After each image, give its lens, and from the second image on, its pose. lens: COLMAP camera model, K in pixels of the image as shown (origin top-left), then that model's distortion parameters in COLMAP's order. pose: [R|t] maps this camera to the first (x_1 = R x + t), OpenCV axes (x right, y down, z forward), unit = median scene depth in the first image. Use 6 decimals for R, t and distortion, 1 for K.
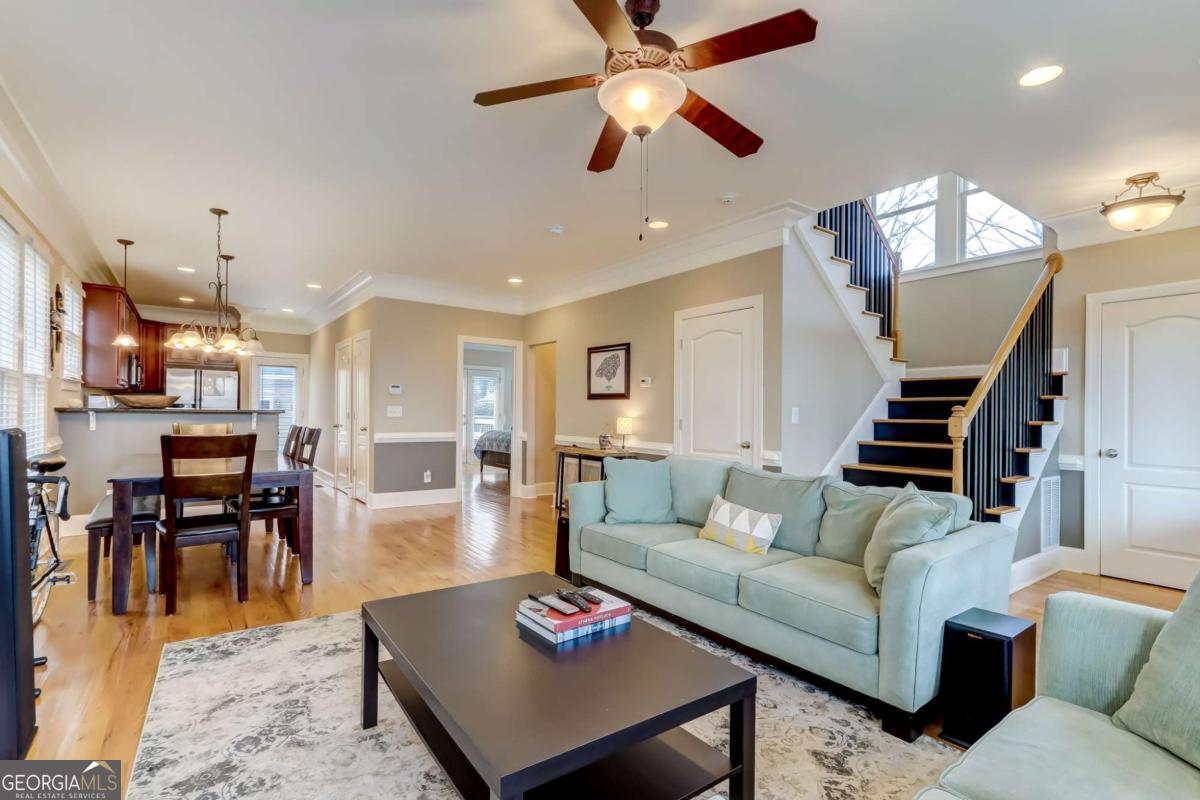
lens RADIAL K [[561.8, 0, 589.0], [0, 561.8, 412.5], [0, 0, 1]] dist [0.000333, 0.002428]
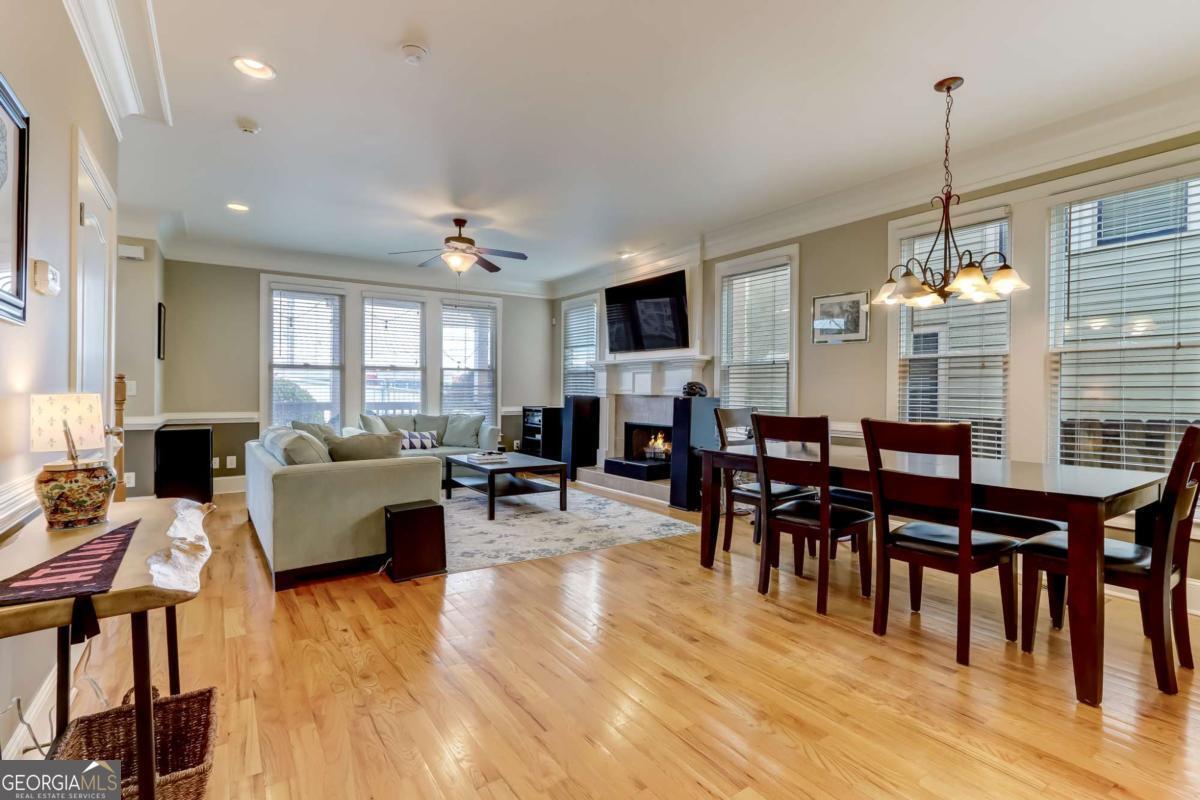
lens RADIAL K [[561.8, 0, 591.1], [0, 561.8, 393.8], [0, 0, 1]] dist [0.000333, 0.002428]
pose [[-0.999390, -0.019347, 0.029063, -0.235913], [-0.019170, 0.999796, 0.006350, 0.002495], [-0.029180, 0.005789, -0.999557, 1.434580]]
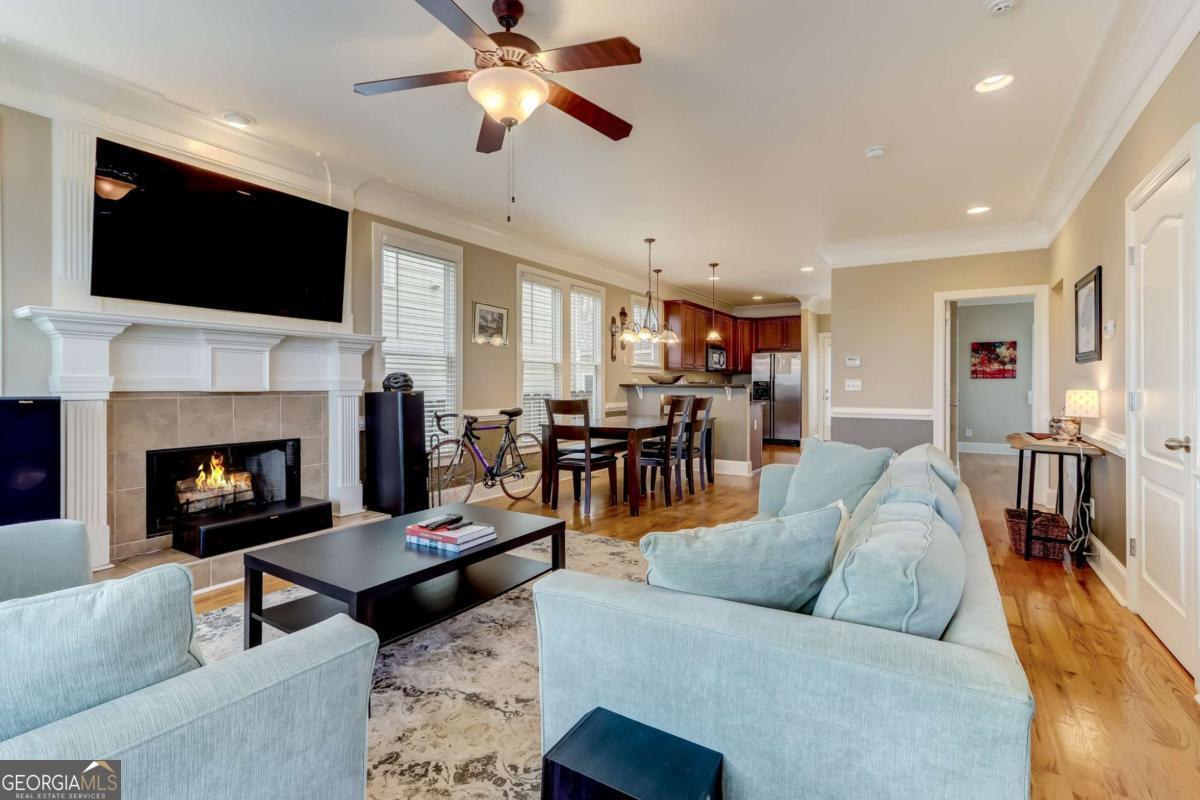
lens RADIAL K [[561.8, 0, 590.3], [0, 561.8, 384.0], [0, 0, 1]] dist [0.000333, 0.002428]
pose [[0.367920, -0.011929, -0.929781, 0.488581], [-0.000399, 0.999916, -0.012987, 0.011490], [0.929857, 0.005149, 0.367884, 0.310096]]
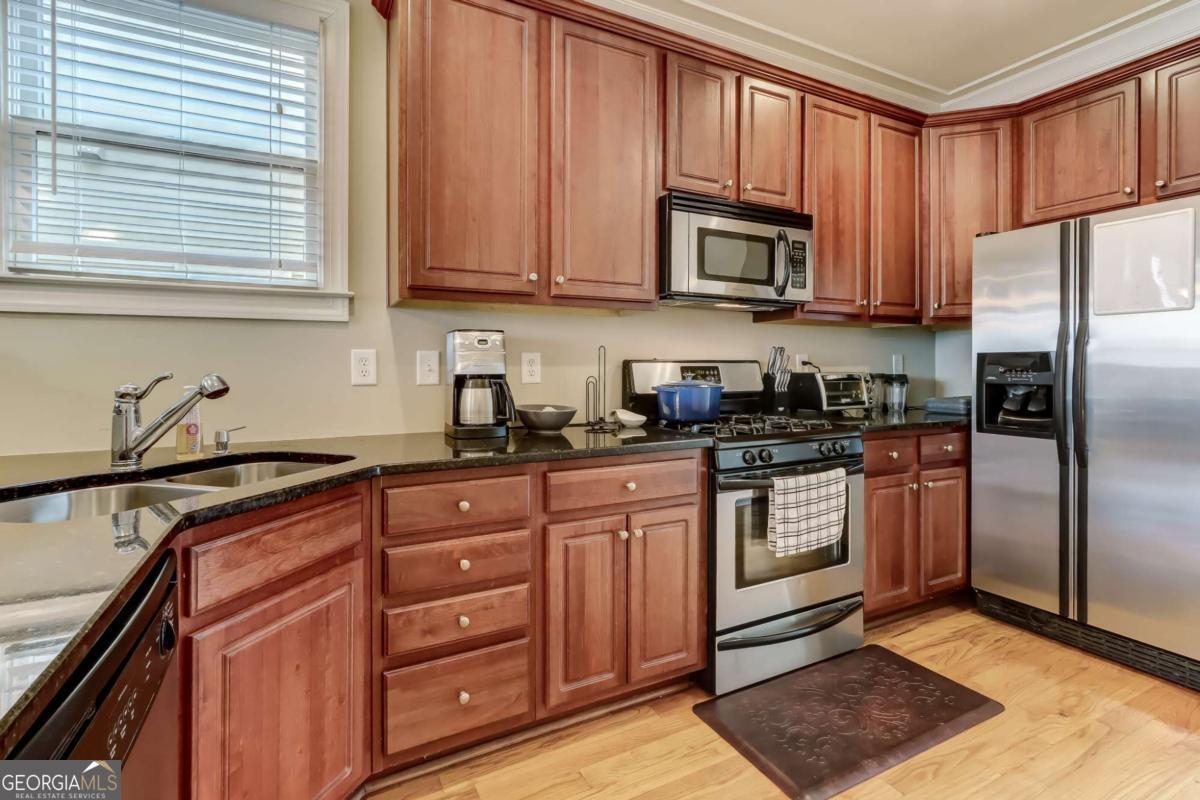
lens RADIAL K [[561.8, 0, 600.5], [0, 561.8, 366.3], [0, 0, 1]] dist [0.000333, 0.002428]
pose [[-0.147434, -0.012449, -0.988994, -0.683889], [-0.002264, 0.999922, -0.012249, -0.007101], [0.989069, 0.000433, -0.147450, 1.376378]]
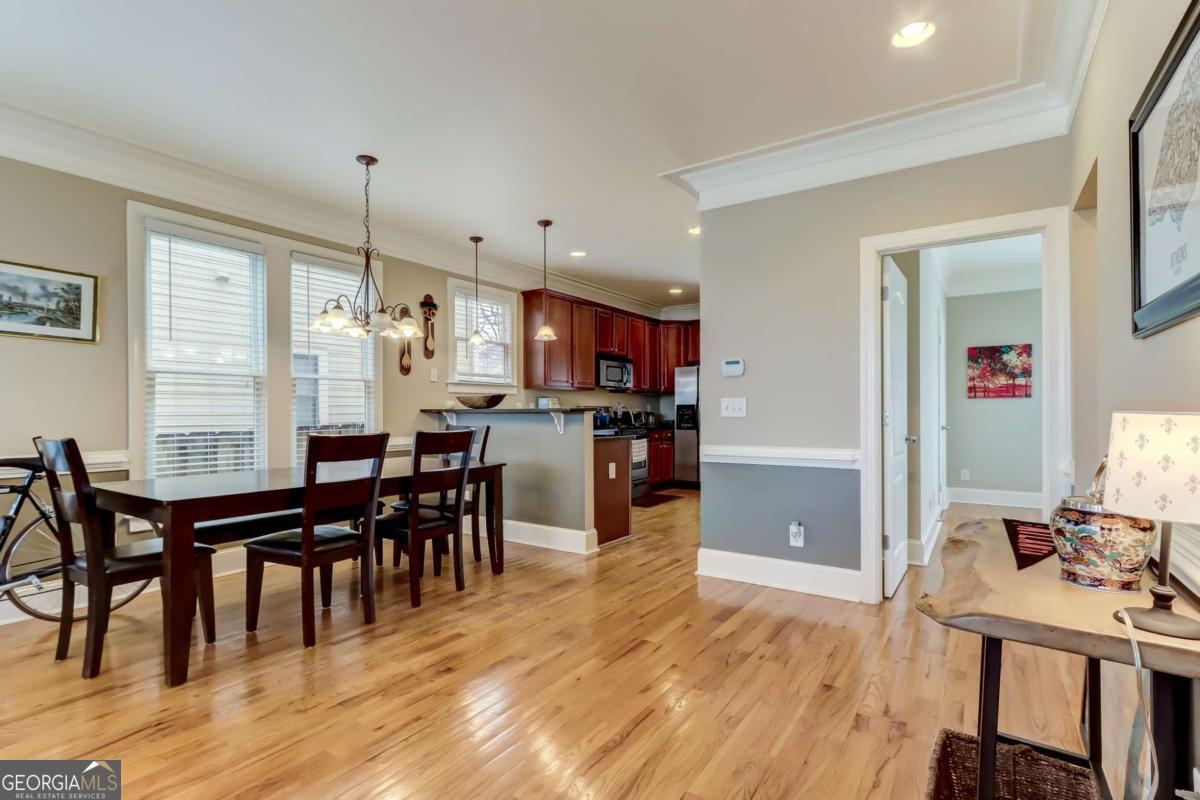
lens RADIAL K [[561.8, 0, 596.3], [0, 561.8, 409.8], [0, 0, 1]] dist [0.000333, 0.002428]
pose [[0.336838, -0.015413, -0.941436, 0.174746], [0.005935, 0.999881, -0.014246, 0.009714], [0.941544, -0.000788, 0.336890, 0.894648]]
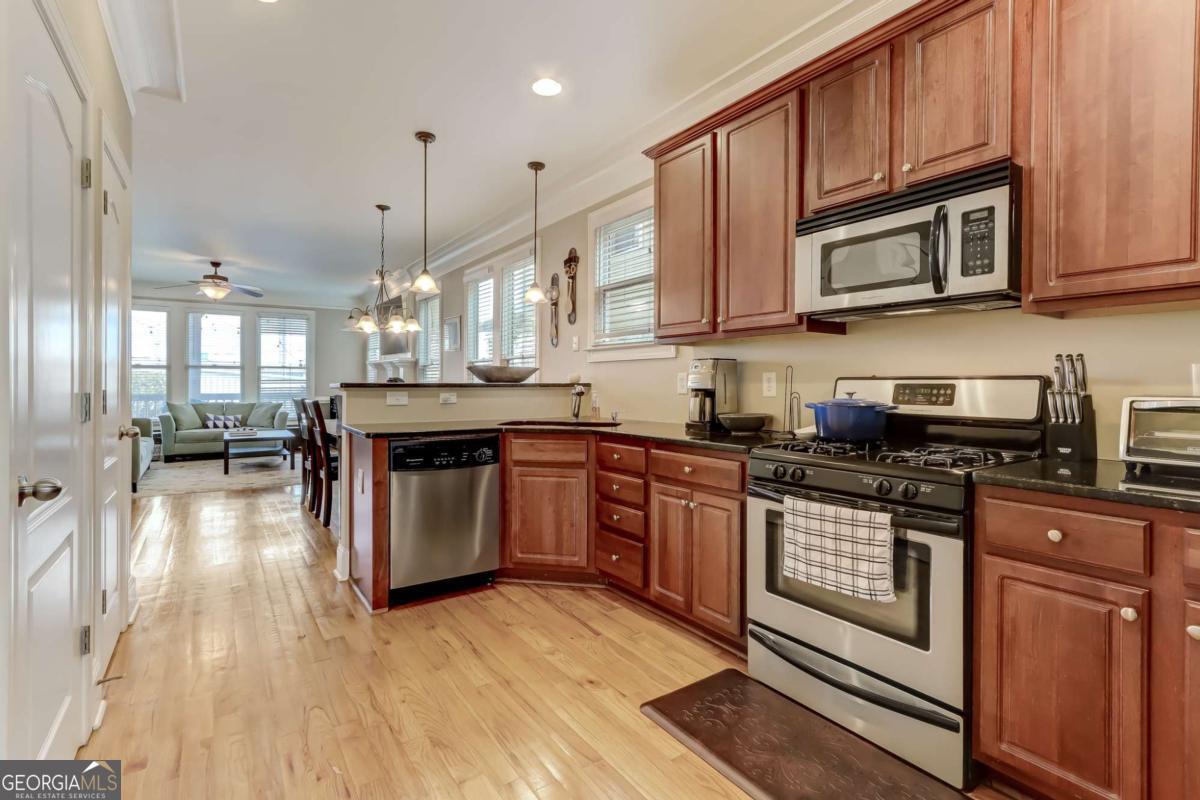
lens RADIAL K [[561.8, 0, 593.3], [0, 561.8, 385.4], [0, 0, 1]] dist [0.000333, 0.002428]
pose [[-0.999626, -0.015079, 0.022806, -0.961437], [-0.014964, 0.999874, 0.005229, -0.011045], [-0.022882, 0.004886, -0.999726, 1.830803]]
